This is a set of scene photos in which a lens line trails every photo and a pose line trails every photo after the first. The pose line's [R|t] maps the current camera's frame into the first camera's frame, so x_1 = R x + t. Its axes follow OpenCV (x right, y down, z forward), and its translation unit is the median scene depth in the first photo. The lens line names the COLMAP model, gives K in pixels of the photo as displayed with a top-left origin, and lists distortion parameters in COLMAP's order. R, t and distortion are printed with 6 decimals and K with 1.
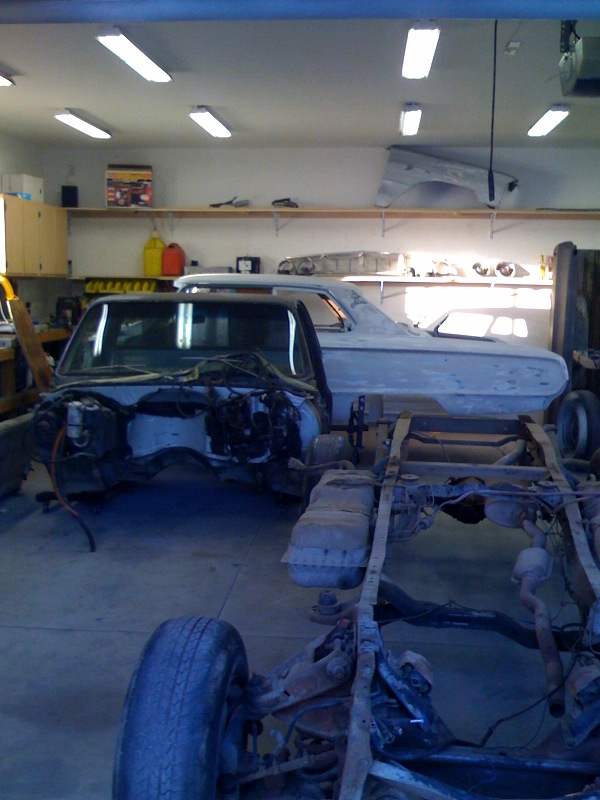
lens RADIAL K [[882.6, 0, 285.0], [0, 882.6, 407.4], [0, 0, 1]] dist [-0.004868, 0.000000]
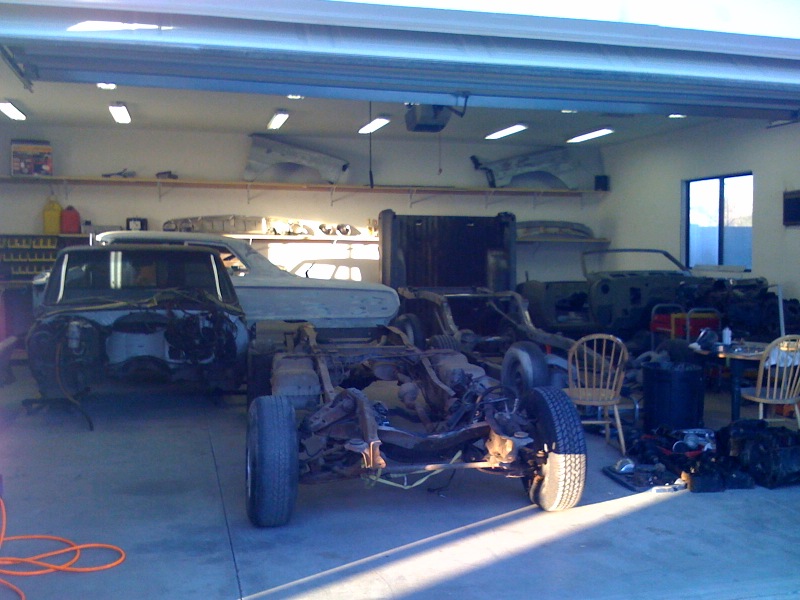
lens RADIAL K [[882.6, 0, 405.0], [0, 882.6, 292.8], [0, 0, 1]] dist [-0.004868, 0.000000]
pose [[0.935315, -0.020666, 0.353213, -0.143335], [0.051360, 0.995649, -0.077746, 0.048461], [-0.350069, 0.090858, 0.932307, -0.272416]]
